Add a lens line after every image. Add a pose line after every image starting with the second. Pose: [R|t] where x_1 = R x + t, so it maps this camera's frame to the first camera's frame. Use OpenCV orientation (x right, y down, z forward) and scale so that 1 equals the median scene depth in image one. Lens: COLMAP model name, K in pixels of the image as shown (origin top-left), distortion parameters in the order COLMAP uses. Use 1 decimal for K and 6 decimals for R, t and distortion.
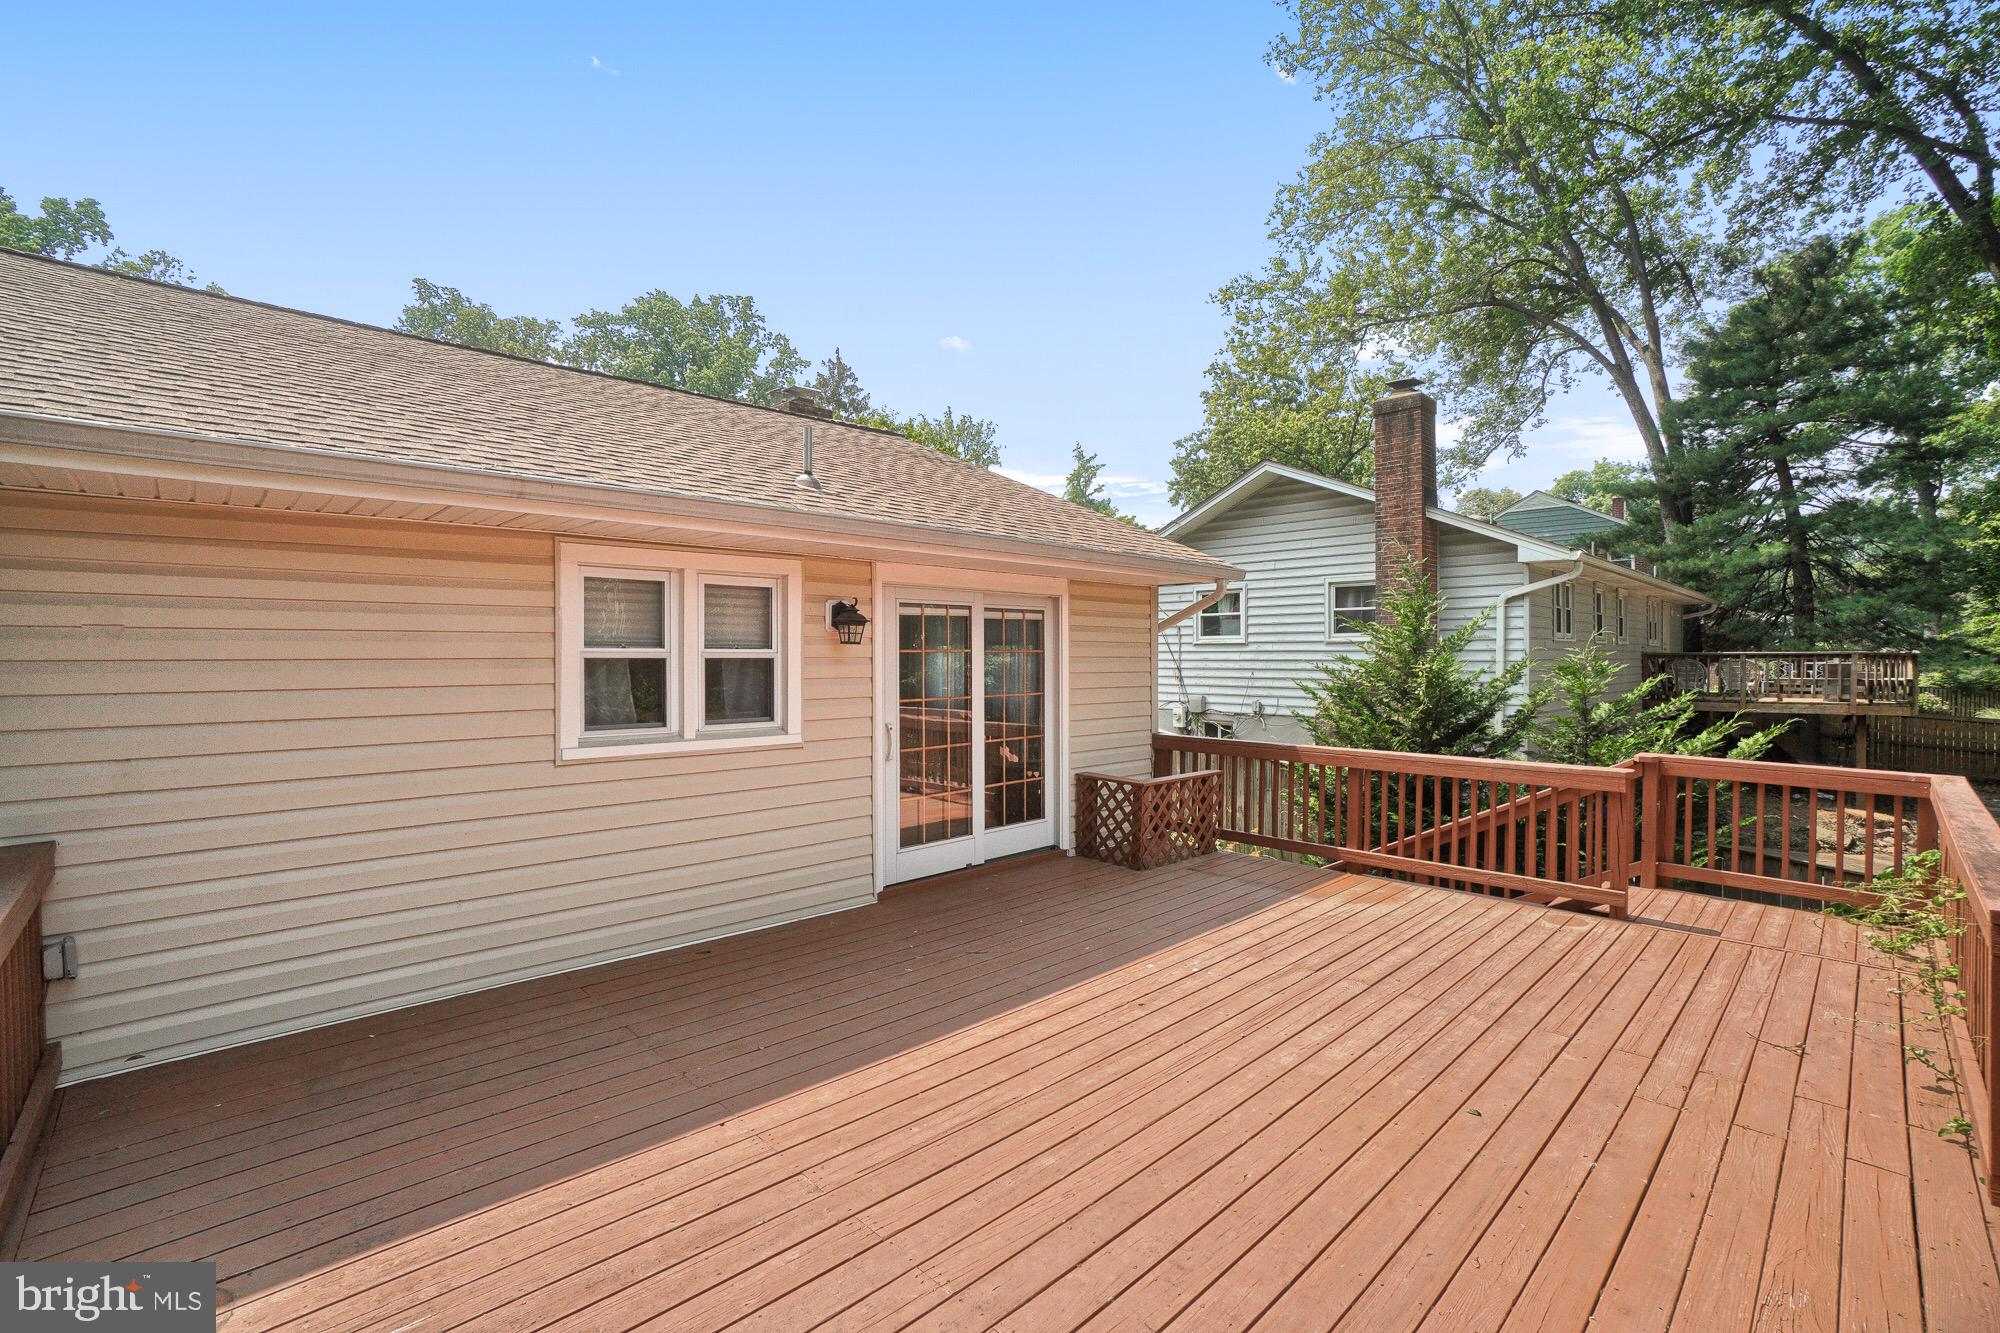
lens RADIAL K [[863.1, 0, 997.1], [0, 863.1, 659.9], [0, 0, 1]] dist [-0.025671, 0.002283]
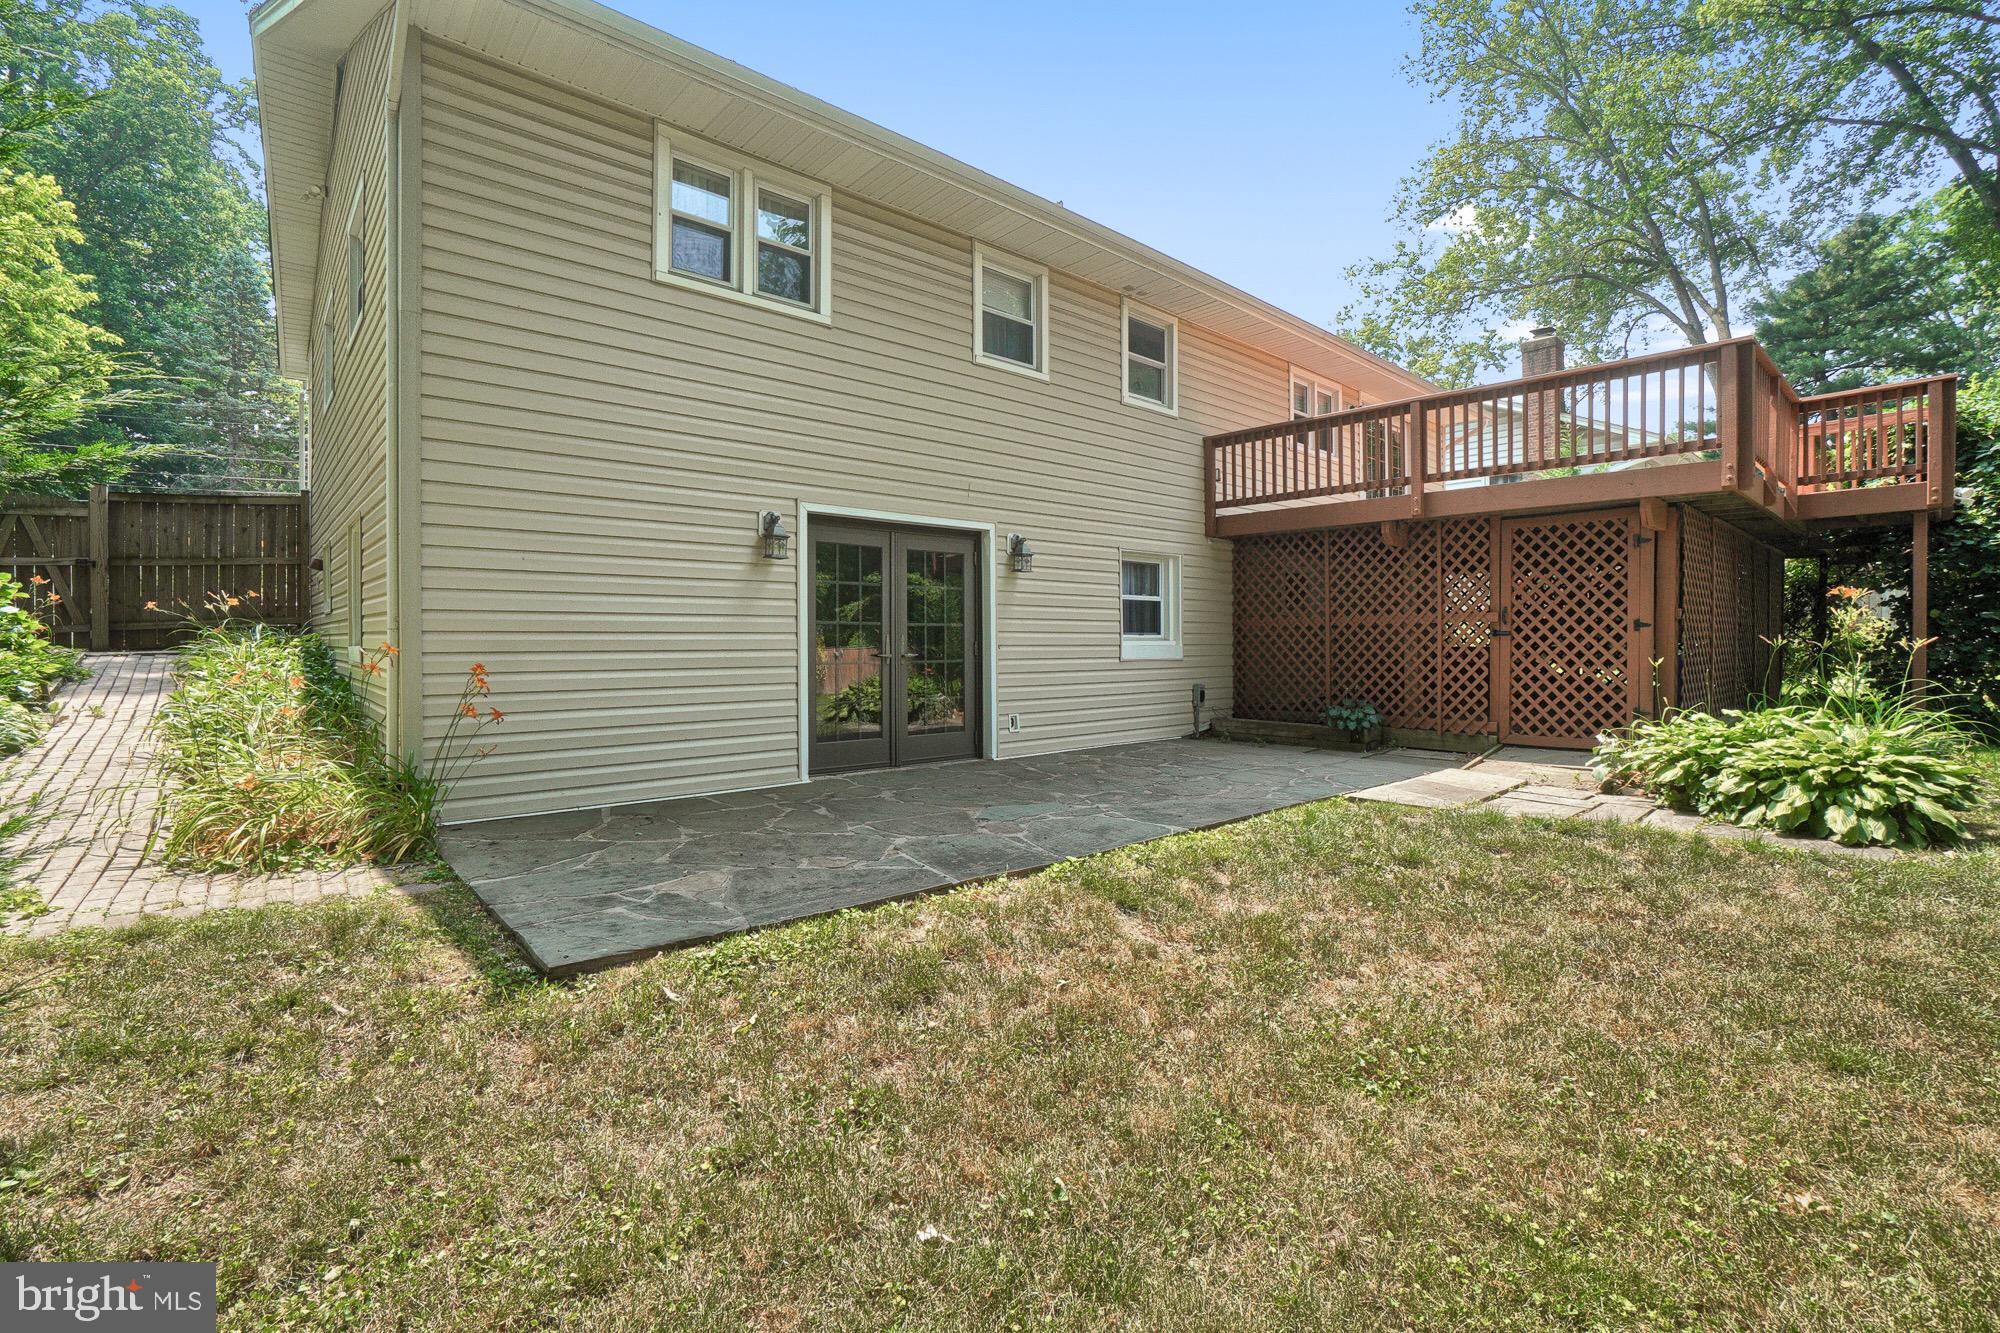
lens RADIAL K [[863.1, 0, 988.3], [0, 863.1, 665.6], [0, 0, 1]] dist [-0.025671, 0.002283]
pose [[0.998445, 0.001597, -0.055724, -0.176245], [-0.000525, 0.999815, 0.019244, 0.102350], [0.055744, -0.019185, 0.998261, -0.235468]]
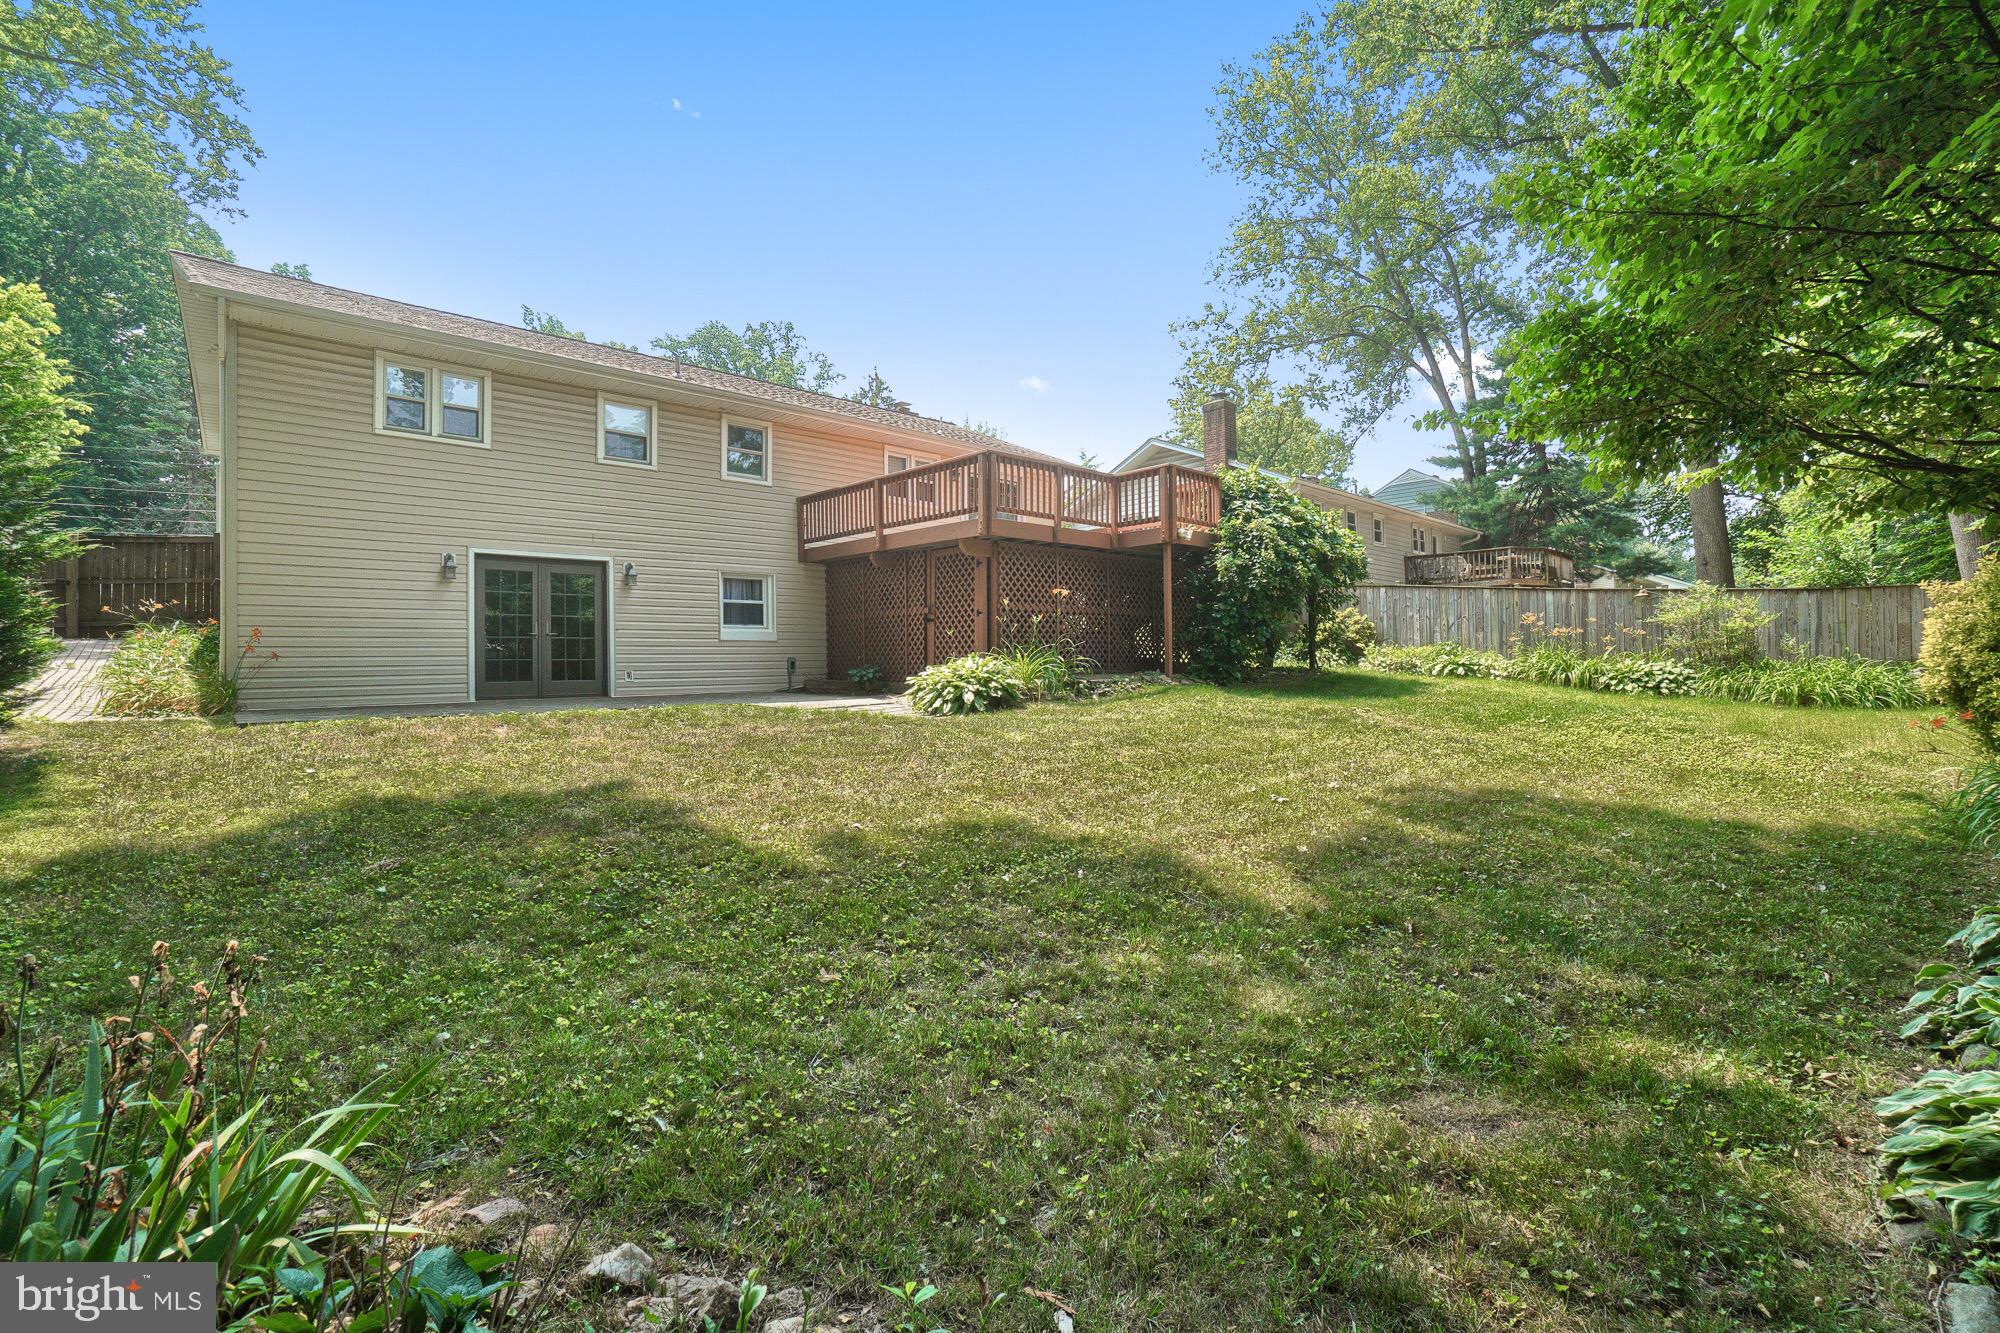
lens RADIAL K [[863.1, 0, 998.7], [0, 863.1, 660.9], [0, 0, 1]] dist [-0.025671, 0.002283]
pose [[0.999497, -0.007238, -0.030862, 0.030481], [0.007039, 0.999954, -0.006539, 0.122829], [0.030908, 0.006319, 0.999502, -0.412963]]
